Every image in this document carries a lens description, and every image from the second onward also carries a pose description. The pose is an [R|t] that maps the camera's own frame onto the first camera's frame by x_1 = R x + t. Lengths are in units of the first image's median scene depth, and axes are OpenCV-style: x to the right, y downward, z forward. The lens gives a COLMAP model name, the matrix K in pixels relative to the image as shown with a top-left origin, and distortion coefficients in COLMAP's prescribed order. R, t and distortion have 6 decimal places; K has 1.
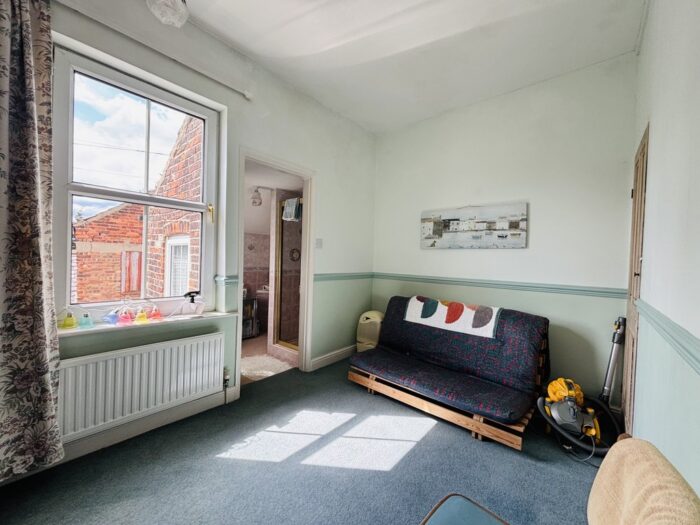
lens RADIAL K [[281.9, 0, 350.2], [0, 281.9, 263.8], [0, 0, 1]] dist [-0.001634, -0.000661]
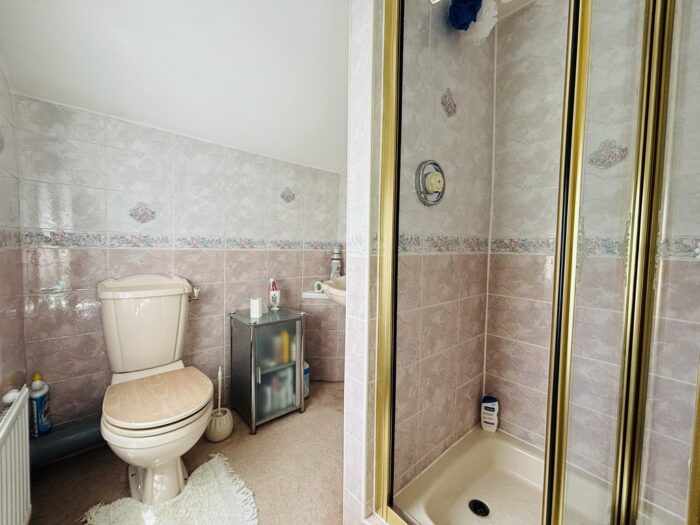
lens RADIAL K [[281.9, 0, 350.6], [0, 281.9, 259.4], [0, 0, 1]] dist [-0.001634, -0.000661]
pose [[0.988505, -0.008232, -0.150962, -0.197387], [0.013010, 0.999444, 0.030688, 0.029191], [0.150625, -0.032299, 0.988063, 0.600185]]
